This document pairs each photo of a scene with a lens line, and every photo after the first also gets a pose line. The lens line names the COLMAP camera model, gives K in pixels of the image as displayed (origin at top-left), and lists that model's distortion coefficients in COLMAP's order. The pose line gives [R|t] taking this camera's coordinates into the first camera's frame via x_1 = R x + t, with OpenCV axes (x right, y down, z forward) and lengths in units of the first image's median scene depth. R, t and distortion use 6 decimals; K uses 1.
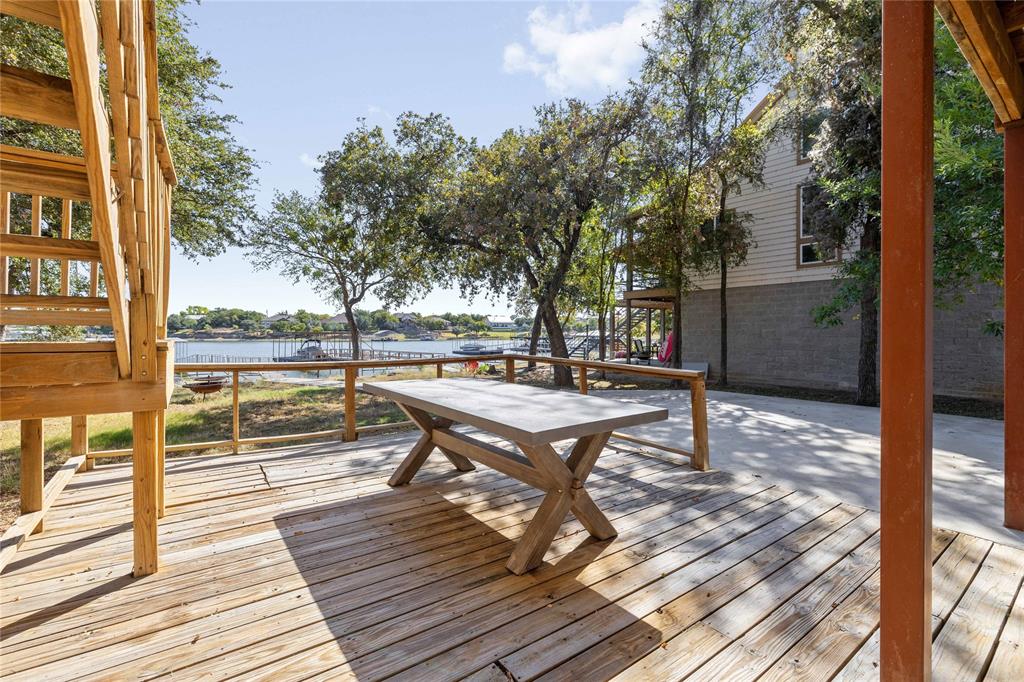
lens RADIAL K [[438.0, 0, 502.6], [0, 438.0, 339.1], [0, 0, 1]] dist [0.002768, 0.000053]
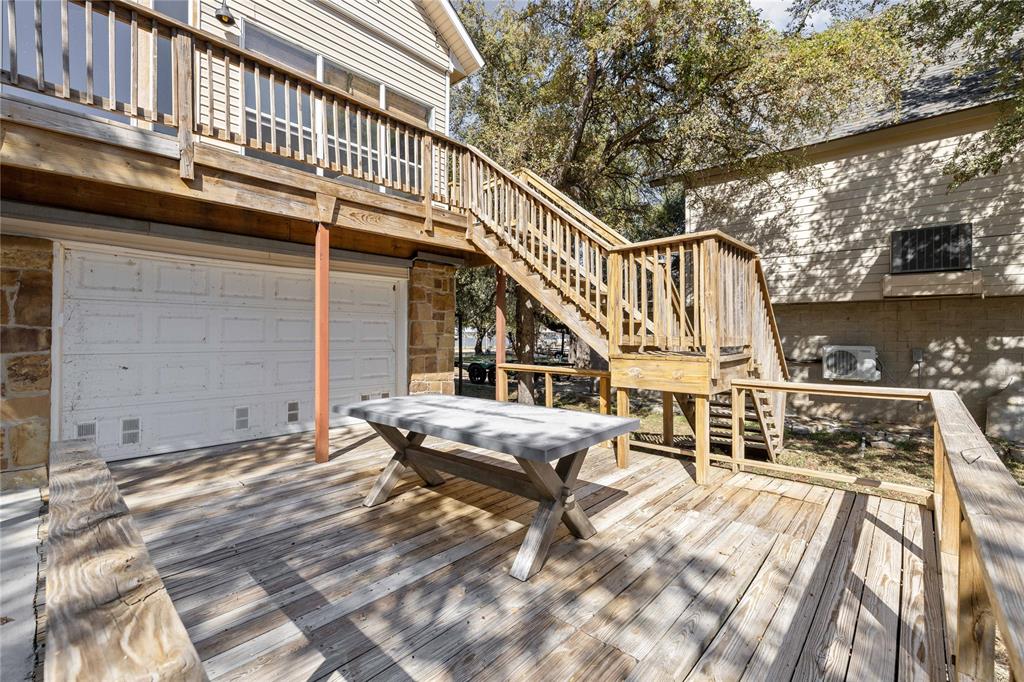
lens RADIAL K [[438.0, 0, 509.4], [0, 438.0, 337.6], [0, 0, 1]] dist [0.002768, 0.000053]
pose [[-0.979902, -0.003202, -0.199455, 0.083351], [-0.005063, 0.999948, 0.008820, -0.060337], [0.199417, 0.009653, -0.979867, 1.836714]]
